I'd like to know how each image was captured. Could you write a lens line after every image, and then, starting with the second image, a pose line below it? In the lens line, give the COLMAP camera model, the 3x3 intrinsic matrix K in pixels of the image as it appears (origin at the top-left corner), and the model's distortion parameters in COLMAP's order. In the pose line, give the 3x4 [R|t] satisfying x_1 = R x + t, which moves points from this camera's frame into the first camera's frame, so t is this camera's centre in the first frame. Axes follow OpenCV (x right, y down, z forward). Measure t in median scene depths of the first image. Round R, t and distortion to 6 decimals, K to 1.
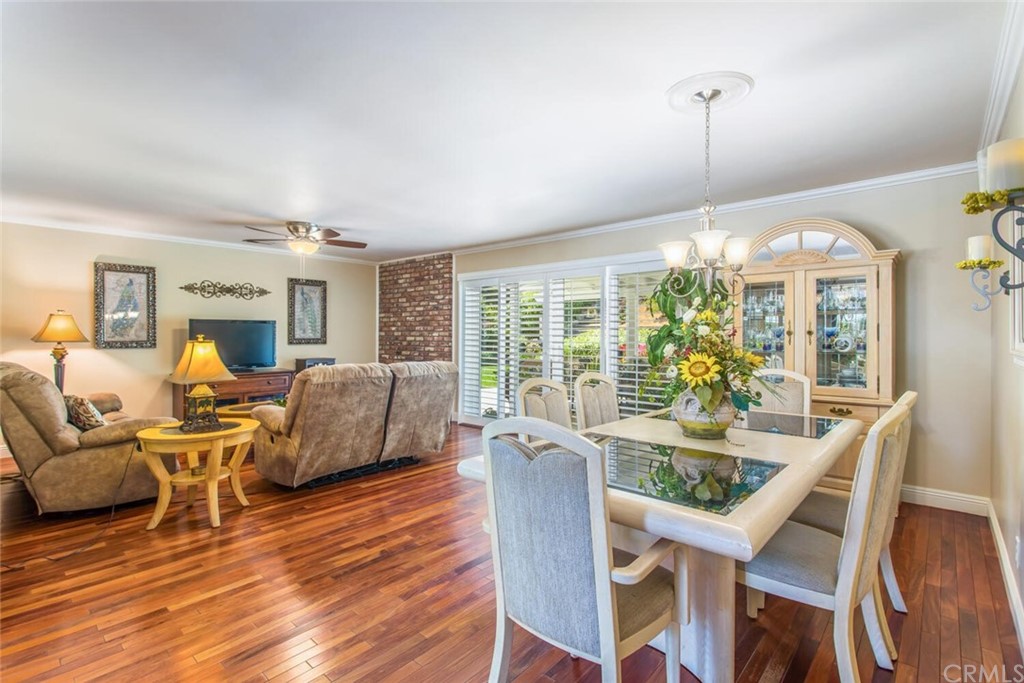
lens RADIAL K [[487.7, 0, 511.5], [0, 487.7, 337.8], [0, 0, 1]] dist [0.001468, 0.000750]
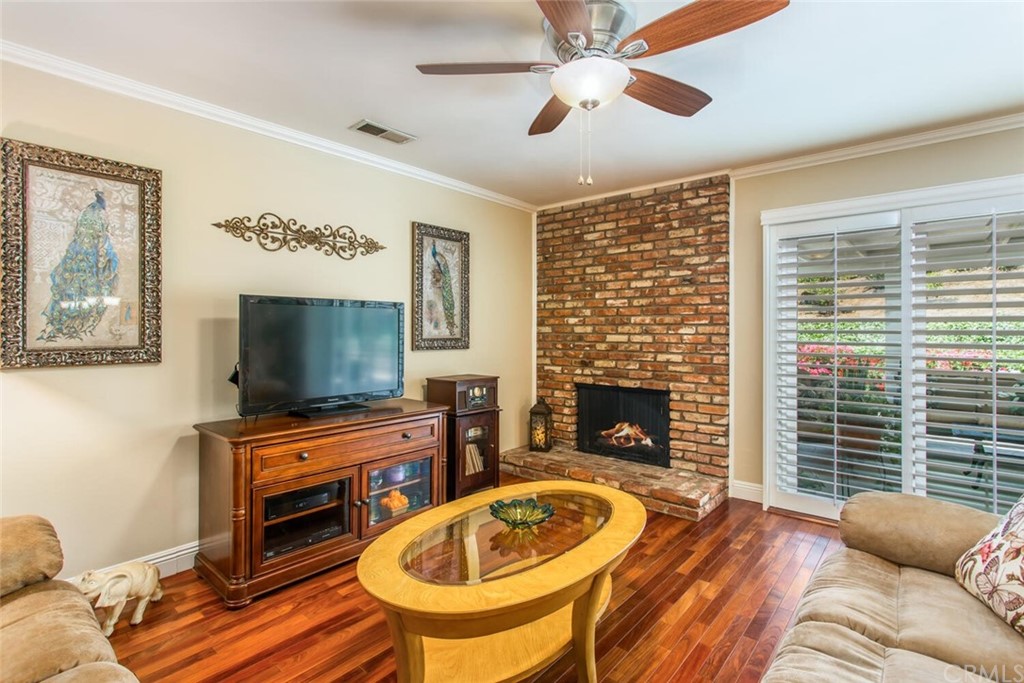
lens RADIAL K [[488.3, 0, 508.4], [0, 488.3, 329.6], [0, 0, 1]] dist [0.002088, 0.001183]
pose [[0.999831, 0.000581, 0.018396, -0.357442], [-0.000432, 0.999967, -0.008112, -0.004100], [-0.018400, 0.008102, 0.999798, 0.470108]]
